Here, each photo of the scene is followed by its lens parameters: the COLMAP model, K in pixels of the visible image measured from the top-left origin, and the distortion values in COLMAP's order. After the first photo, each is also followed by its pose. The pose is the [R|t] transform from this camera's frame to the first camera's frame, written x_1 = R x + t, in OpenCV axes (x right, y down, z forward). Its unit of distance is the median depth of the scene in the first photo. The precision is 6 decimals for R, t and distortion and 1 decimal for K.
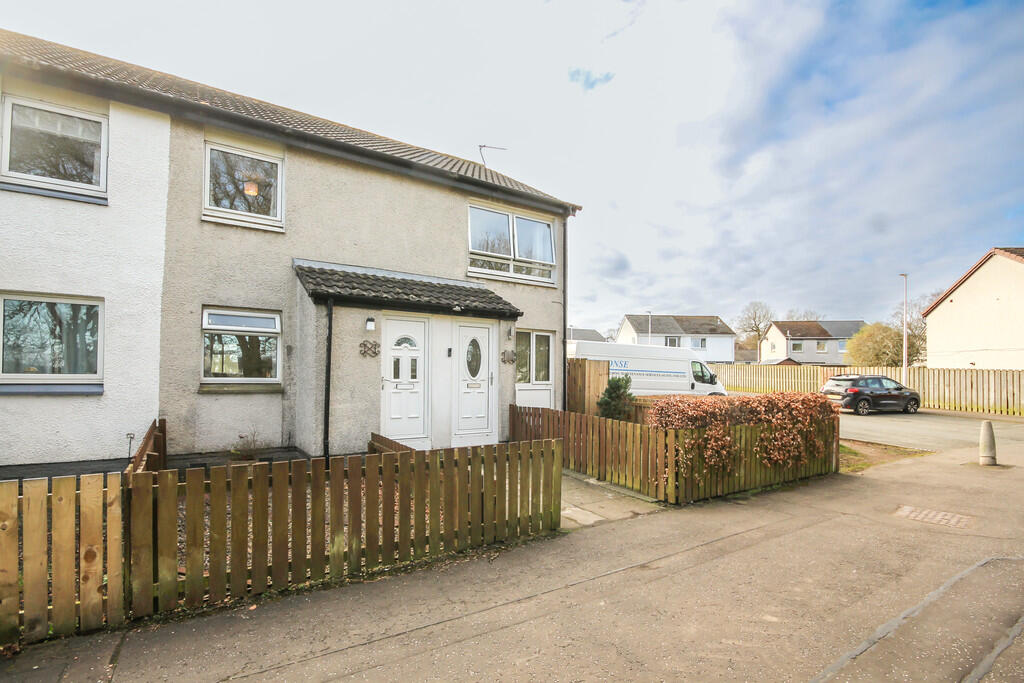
lens RADIAL K [[480.0, 0, 505.8], [0, 480.0, 371.1], [0, 0, 1]] dist [-0.002601, -0.001467]
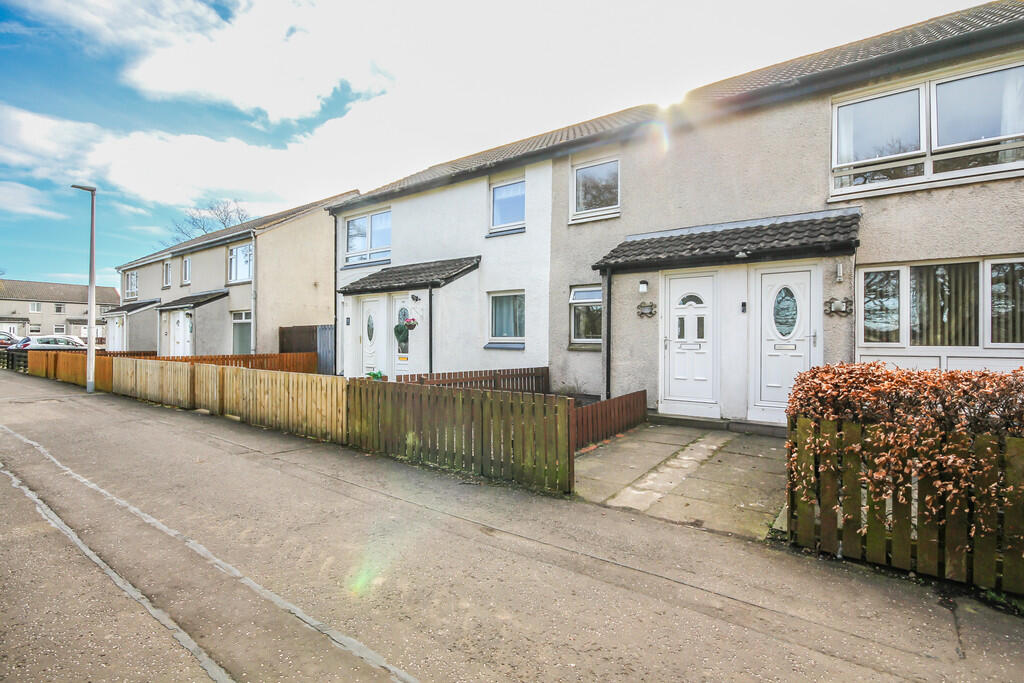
lens RADIAL K [[480.0, 0, 515.3], [0, 480.0, 341.6], [0, 0, 1]] dist [-0.002601, -0.001467]
pose [[0.352529, -0.003063, -0.935796, 0.621182], [0.009494, 0.999955, 0.000304, 0.020520], [0.935753, -0.008991, 0.352543, 0.376265]]
